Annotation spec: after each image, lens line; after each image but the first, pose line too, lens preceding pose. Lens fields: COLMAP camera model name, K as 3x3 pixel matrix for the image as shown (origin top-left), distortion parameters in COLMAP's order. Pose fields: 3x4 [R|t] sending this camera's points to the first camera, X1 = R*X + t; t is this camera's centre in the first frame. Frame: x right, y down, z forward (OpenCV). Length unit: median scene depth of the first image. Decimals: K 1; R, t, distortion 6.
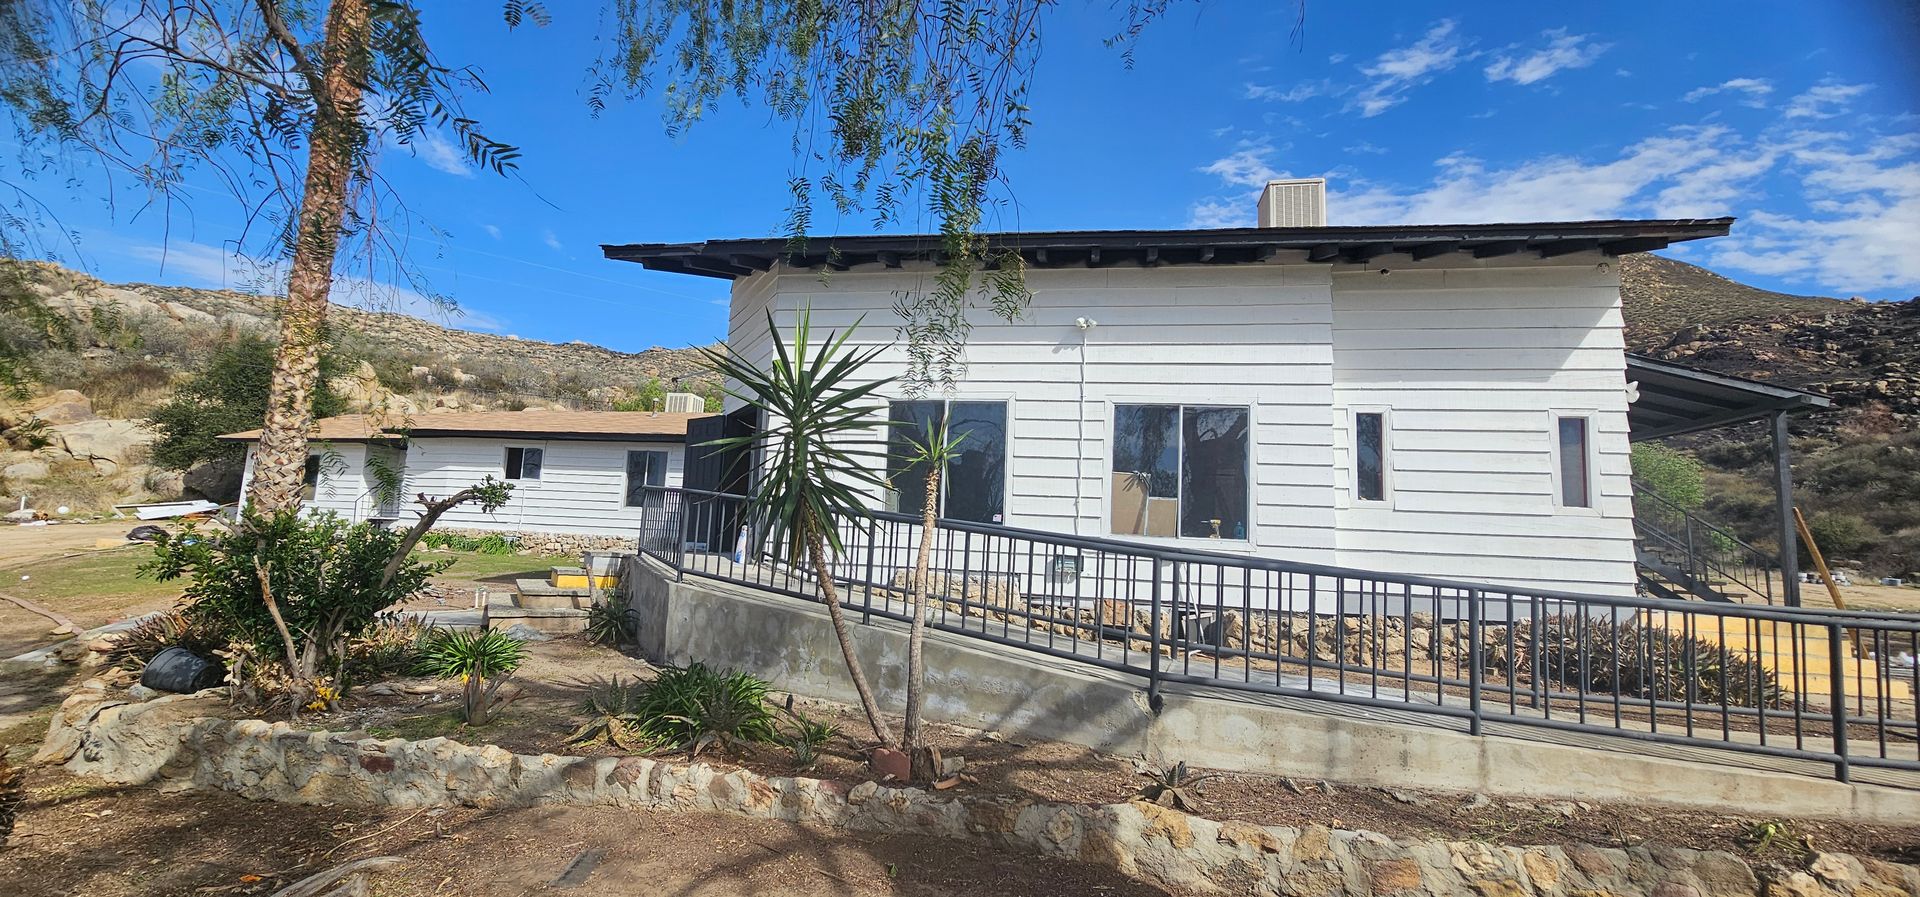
lens RADIAL K [[781.4, 0, 956.3], [0, 781.4, 458.3], [0, 0, 1]] dist [0.004052, -0.000378]
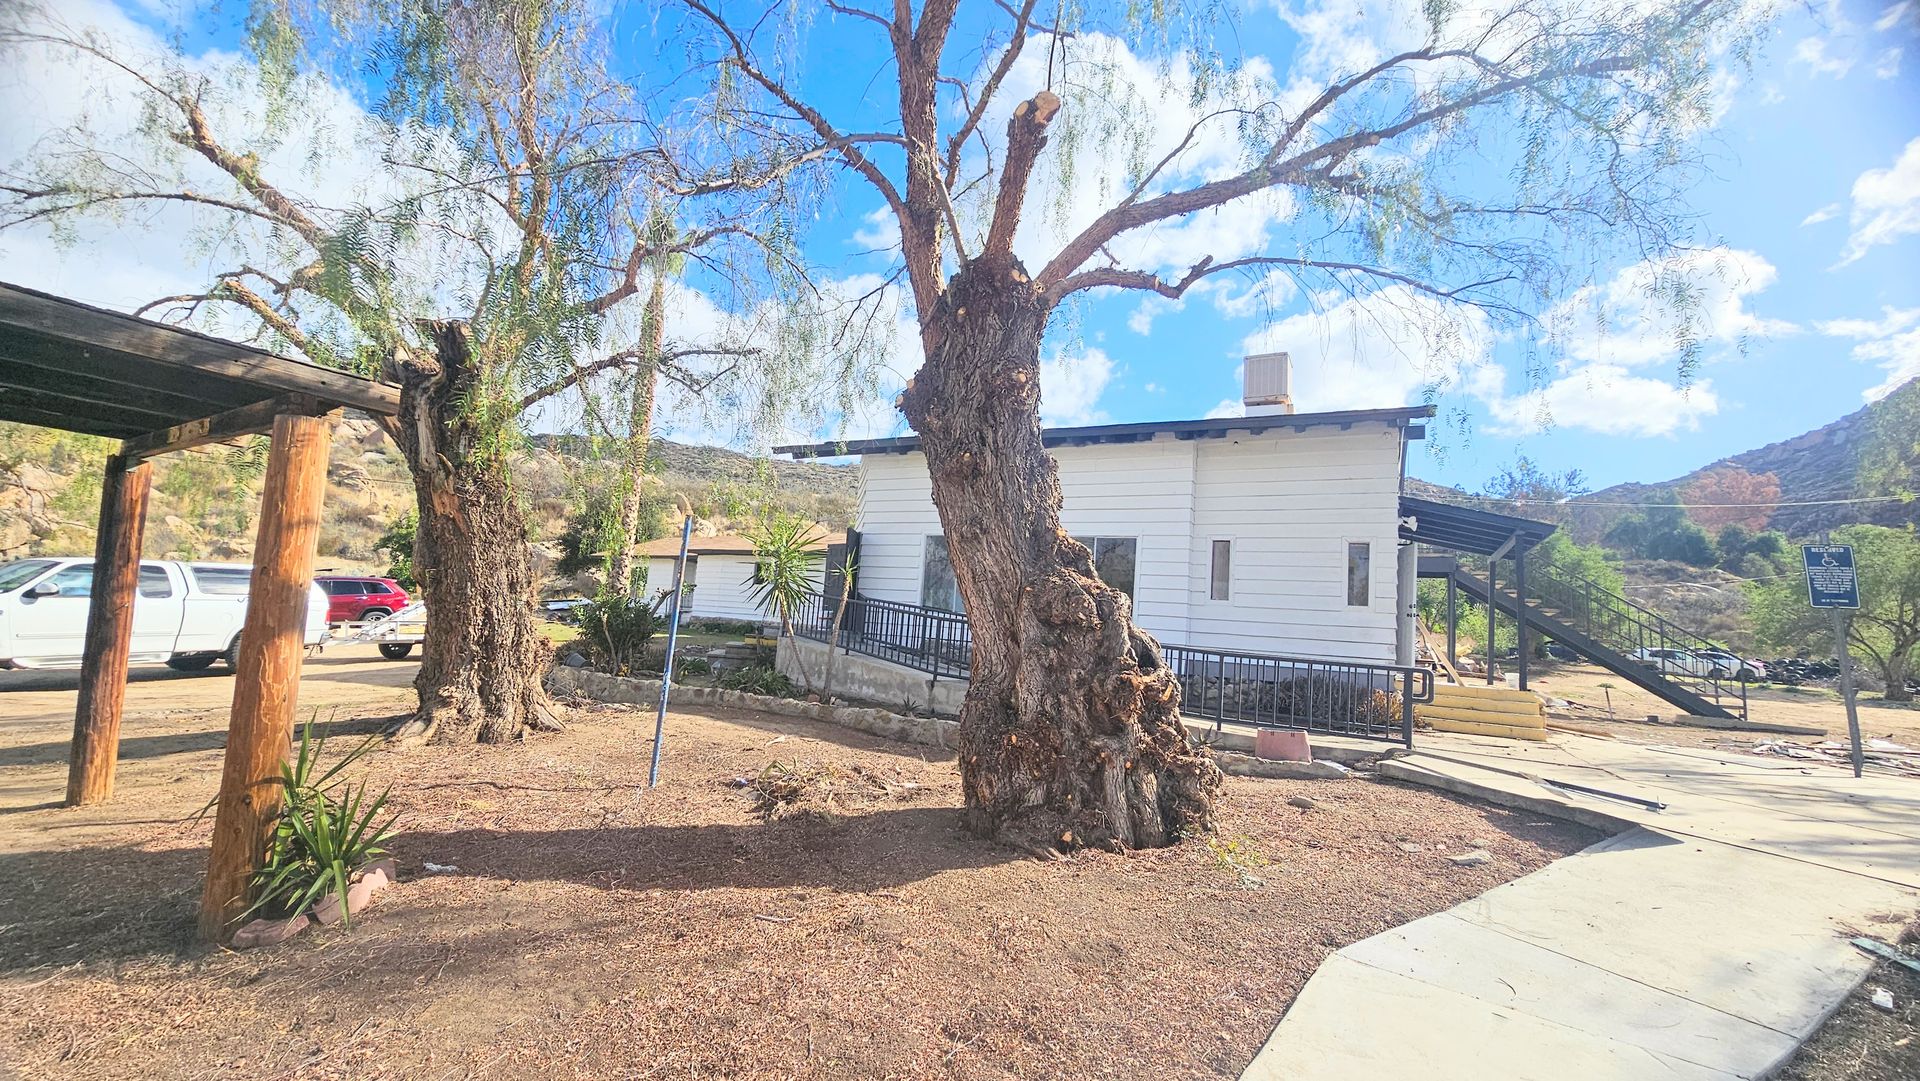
lens RADIAL K [[798.8, 0, 954.4], [0, 798.8, 532.2], [0, 0, 1]] dist [0.001817, -0.000318]
pose [[0.947430, -0.018086, -0.319452, 0.538592], [0.005436, 0.999167, -0.040447, -0.015036], [0.319917, 0.036584, 0.946739, -0.586029]]
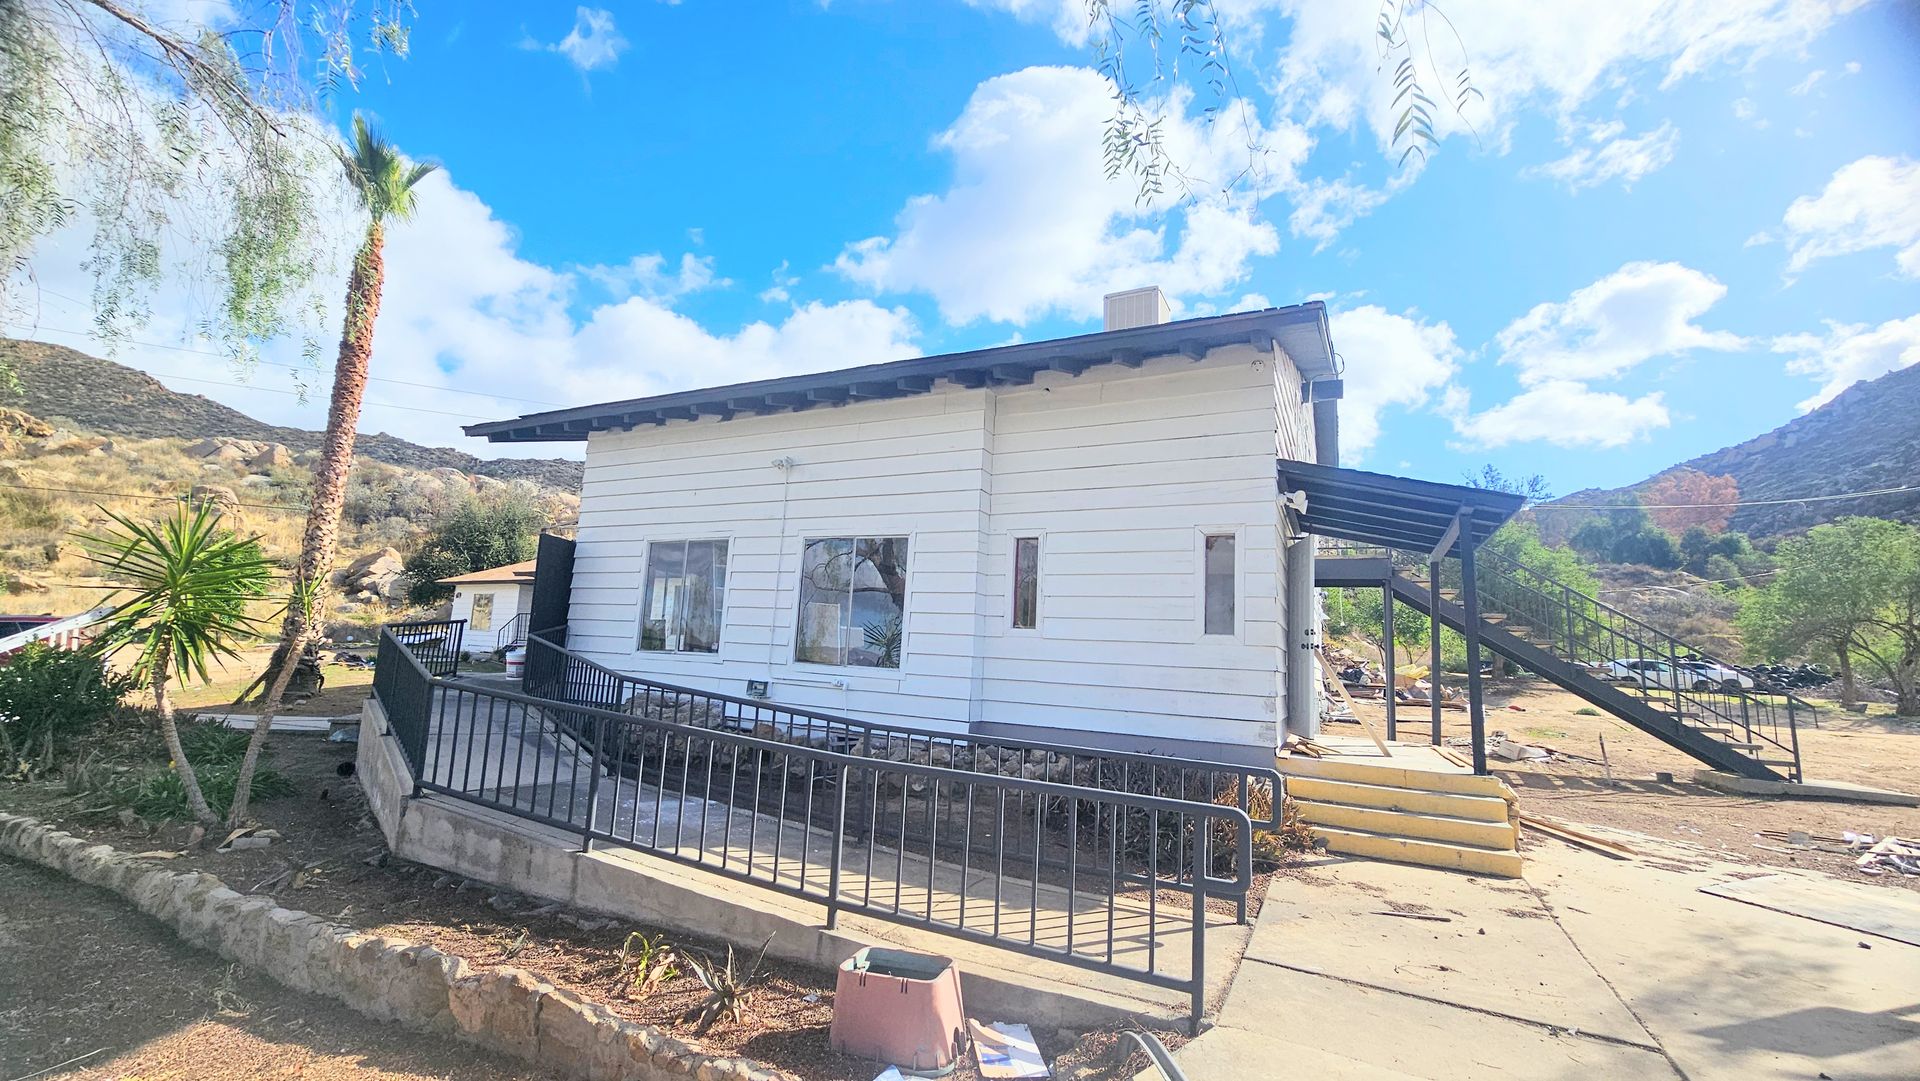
lens RADIAL K [[798.8, 0, 954.6], [0, 798.8, 531.2], [0, 0, 1]] dist [0.001817, -0.000318]
pose [[0.955585, -0.044458, -0.291343, 0.739862], [0.026691, 0.997549, -0.064678, -0.003550], [0.293505, 0.054029, 0.954430, 0.032474]]
